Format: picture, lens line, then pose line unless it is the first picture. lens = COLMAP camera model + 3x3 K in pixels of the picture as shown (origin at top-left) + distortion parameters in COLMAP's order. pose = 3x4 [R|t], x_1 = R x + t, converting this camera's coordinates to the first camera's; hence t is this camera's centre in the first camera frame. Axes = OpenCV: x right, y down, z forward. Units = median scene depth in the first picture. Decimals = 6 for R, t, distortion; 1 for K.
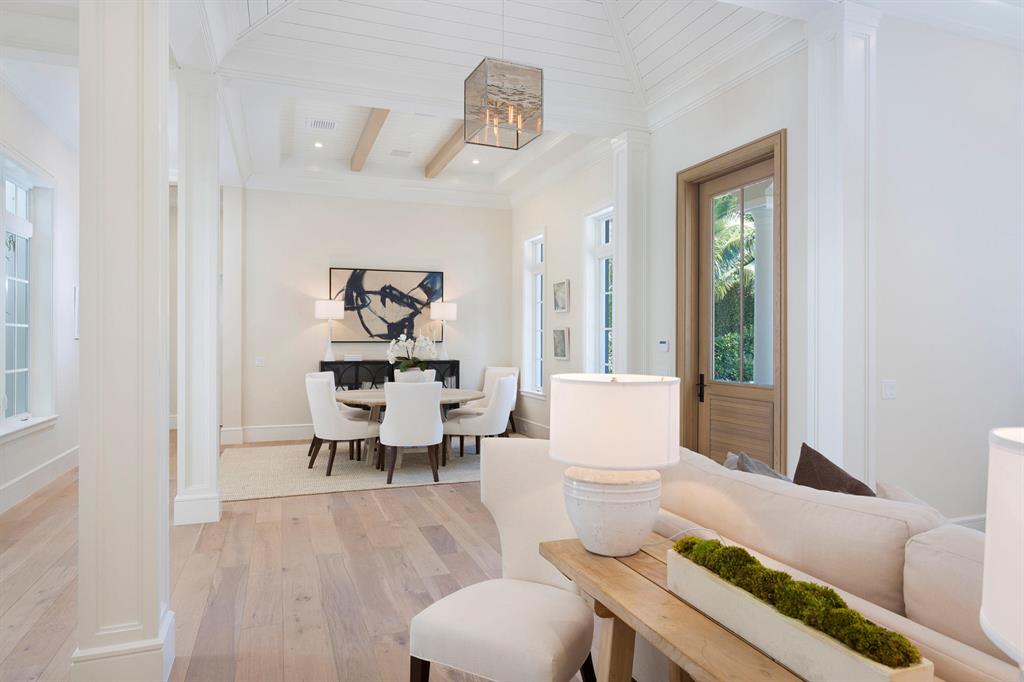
lens RADIAL K [[619.5, 0, 504.8], [0, 619.5, 337.6], [0, 0, 1]] dist [-0.000441, -0.001445]
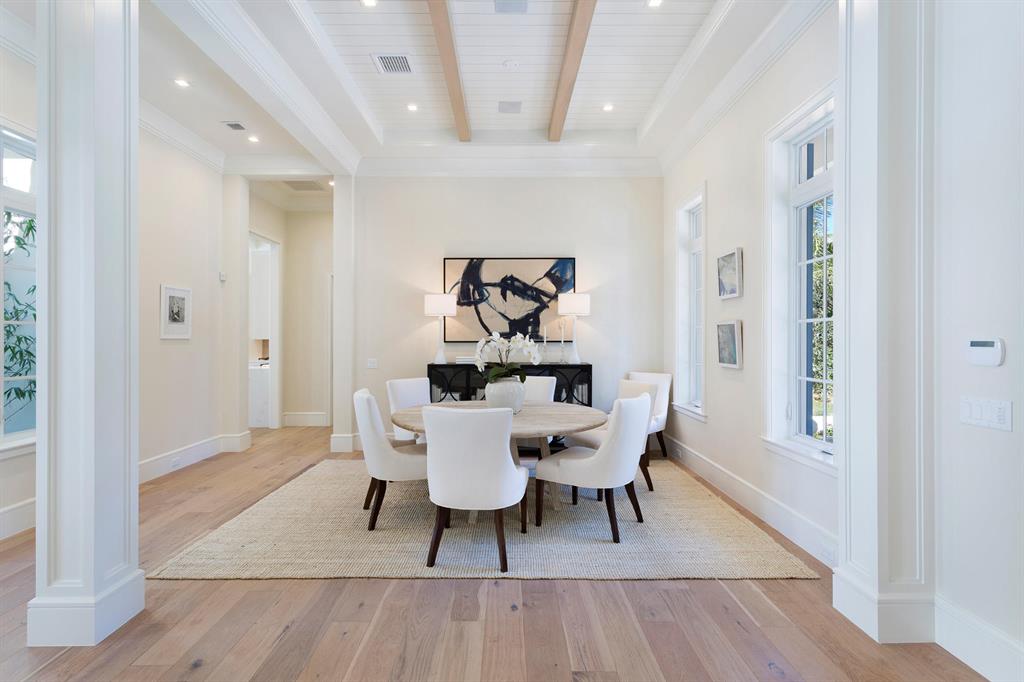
lens RADIAL K [[488.0, 0, 509.7], [0, 488.0, 338.8], [0, 0, 1]] dist [-0.000723, 0.000971]
pose [[0.942864, -0.002862, -0.333165, 0.037568], [0.003682, 0.999992, 0.001827, 0.001696], [0.333157, -0.002950, 0.942867, 0.366914]]
